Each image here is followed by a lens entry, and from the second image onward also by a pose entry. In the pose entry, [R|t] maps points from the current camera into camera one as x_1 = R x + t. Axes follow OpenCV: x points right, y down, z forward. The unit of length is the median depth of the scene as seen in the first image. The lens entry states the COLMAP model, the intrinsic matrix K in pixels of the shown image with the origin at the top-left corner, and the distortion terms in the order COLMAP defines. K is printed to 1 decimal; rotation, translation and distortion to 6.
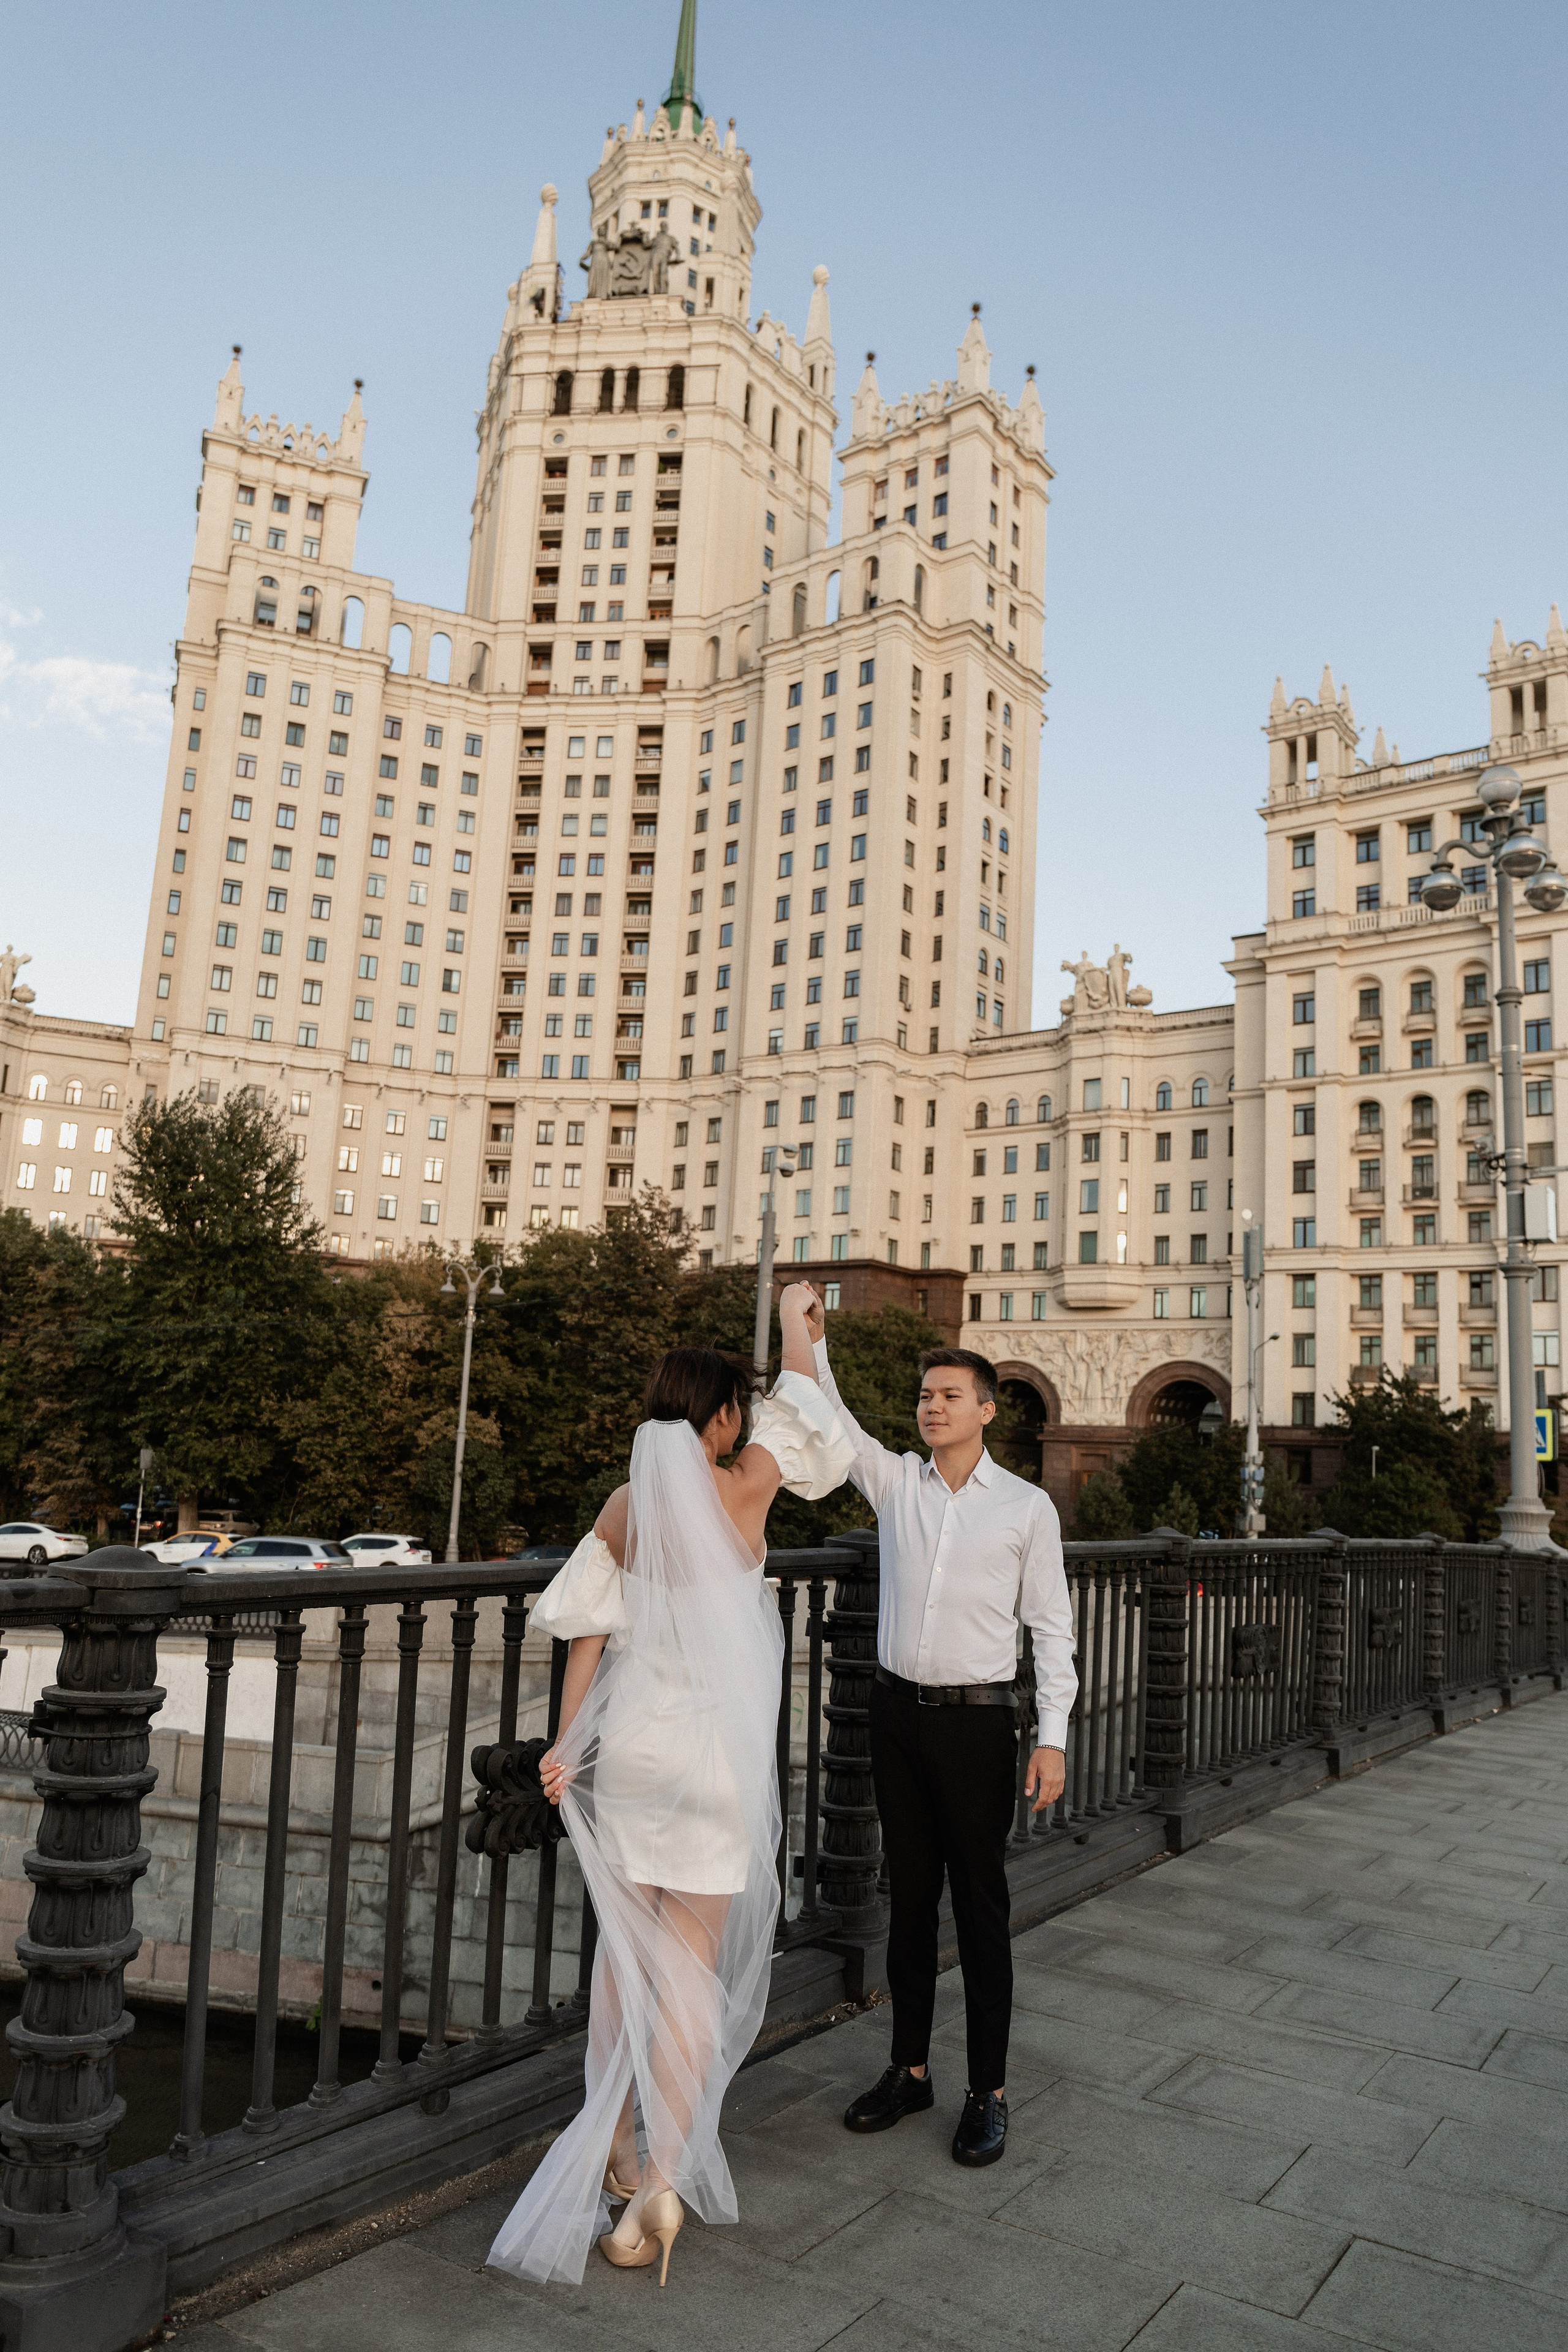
lens RADIAL K [[1625.3, 0, 818.7], [0, 1625.3, 1210.5], [0, 0, 1]] dist [-0.000294, -0.024755]
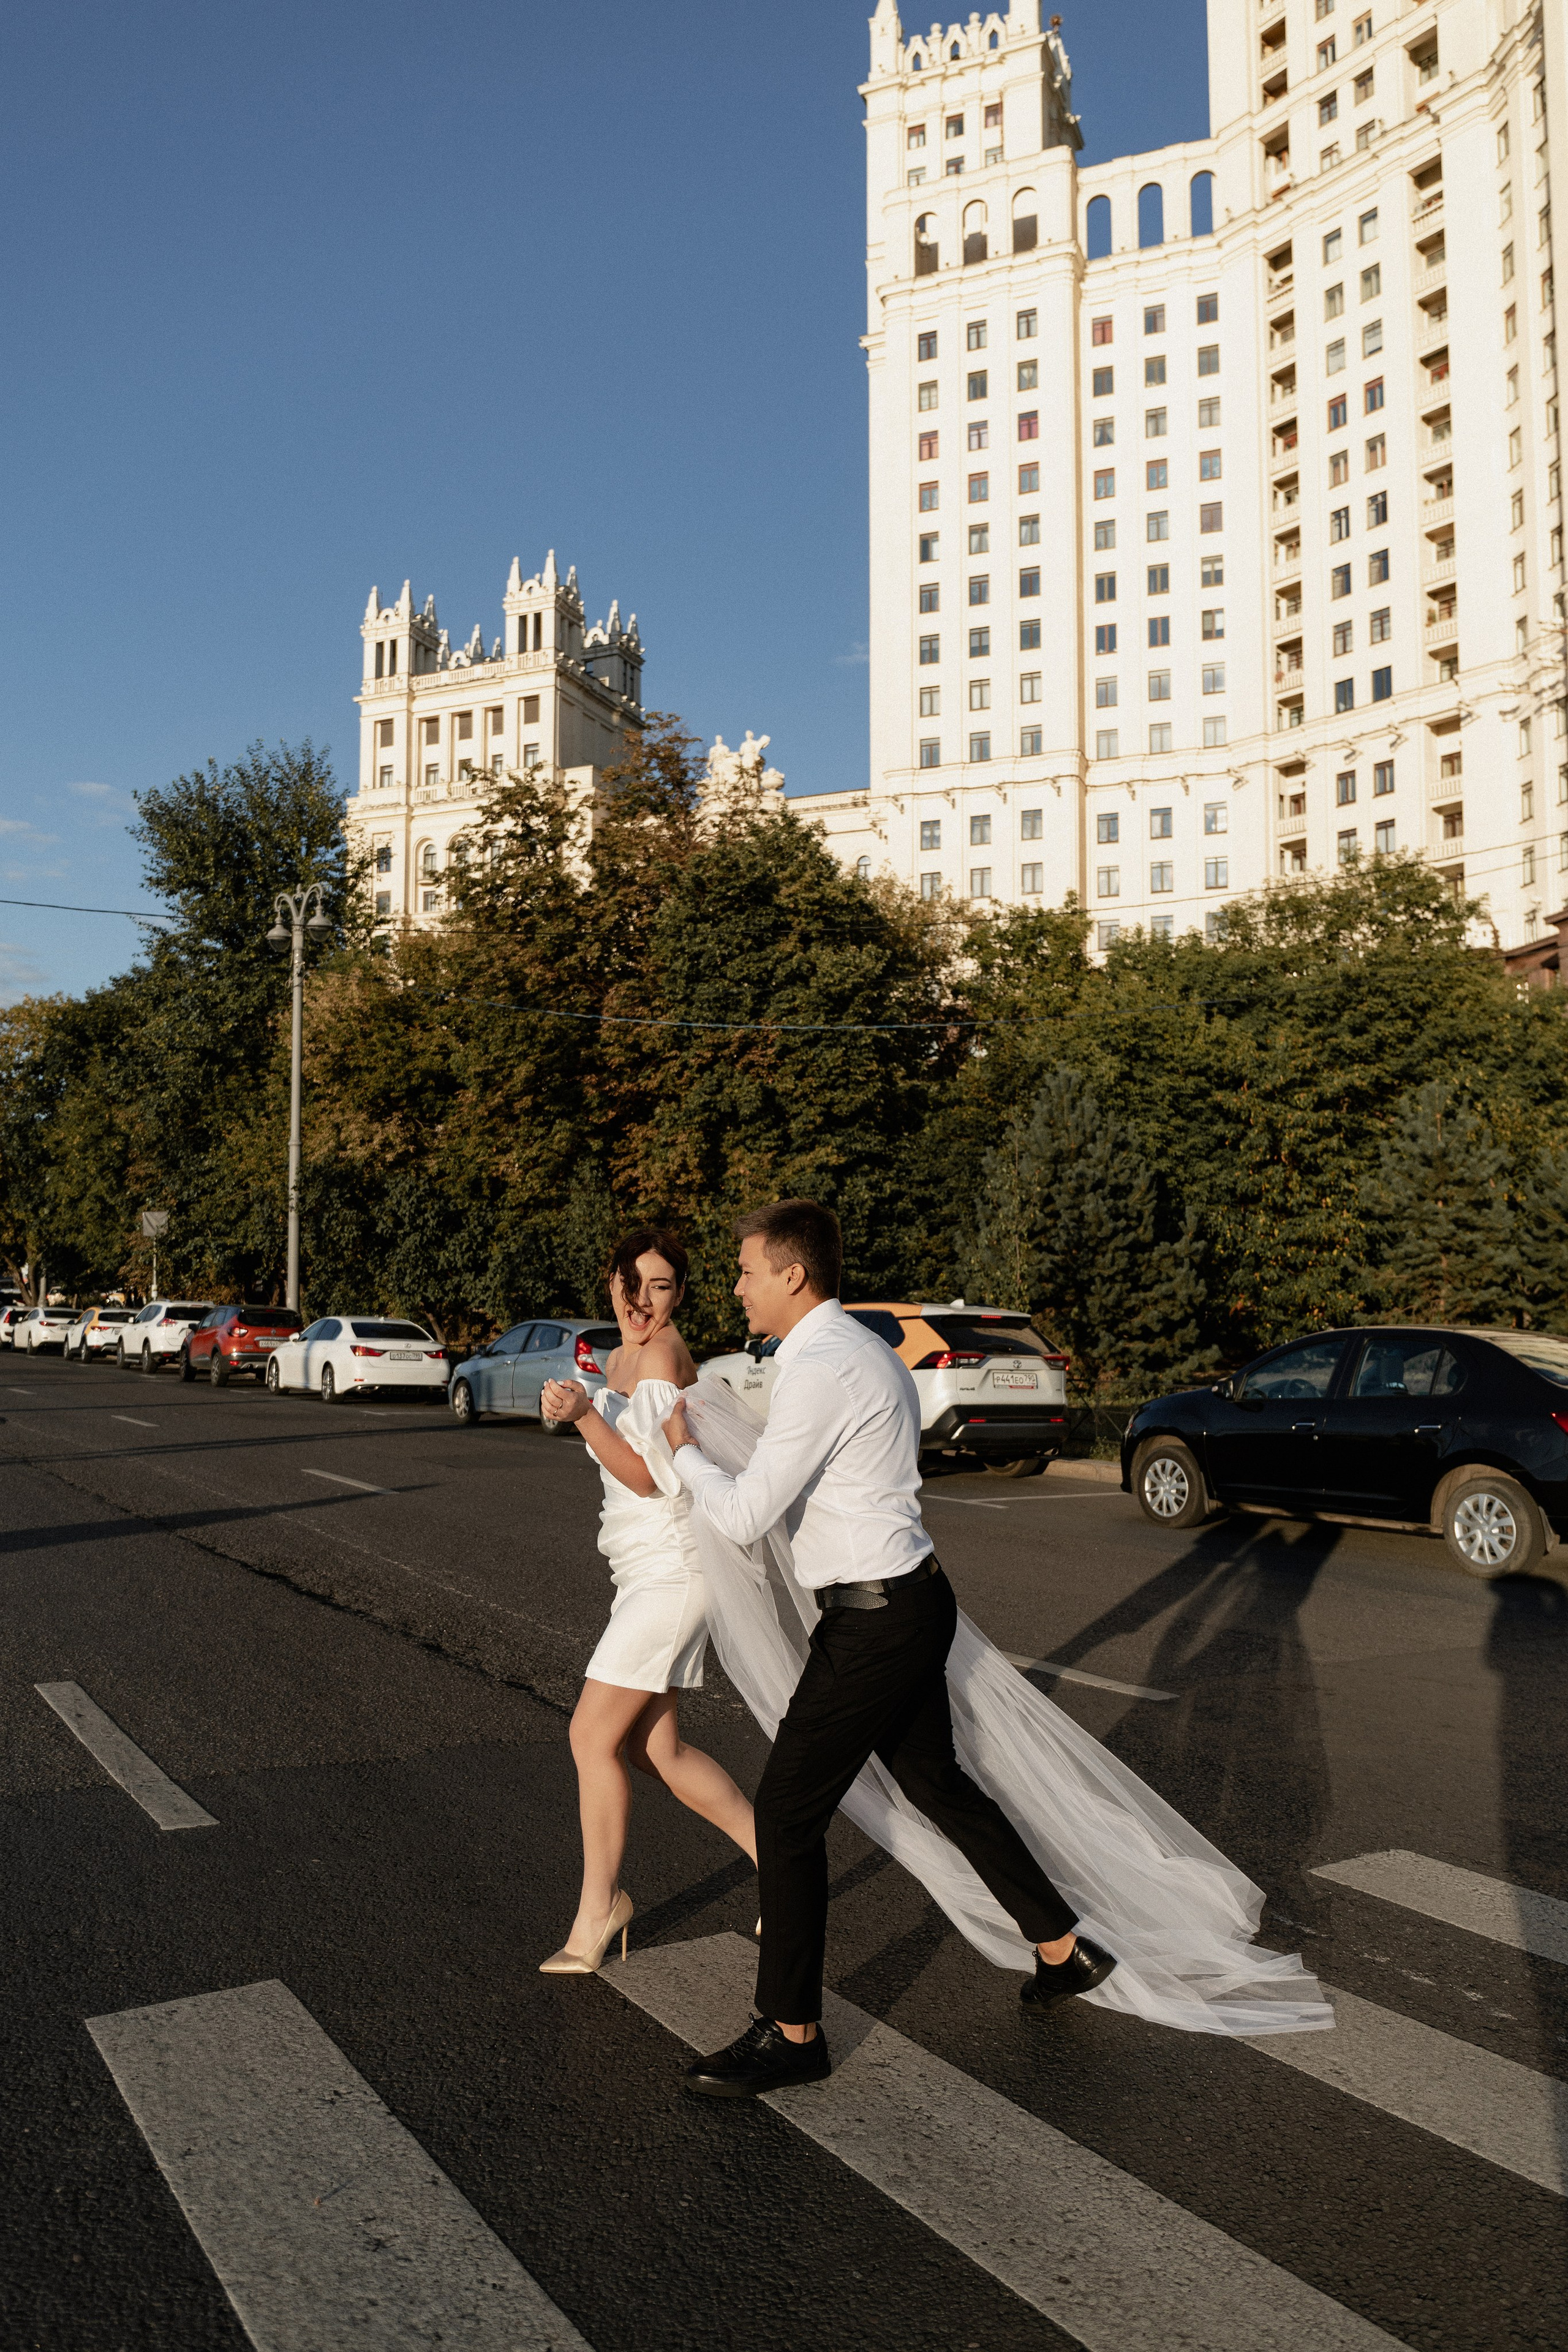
lens RADIAL K [[1625.3, 0, 743.7], [0, 1625.3, 1180.7], [0, 0, 1]] dist [-0.000294, -0.024755]
pose [[0.694274, -0.084859, -0.714690, 0.148897], [0.155074, 0.987338, 0.033412, 0.060514], [0.702805, -0.134027, 0.698642, 0.265521]]
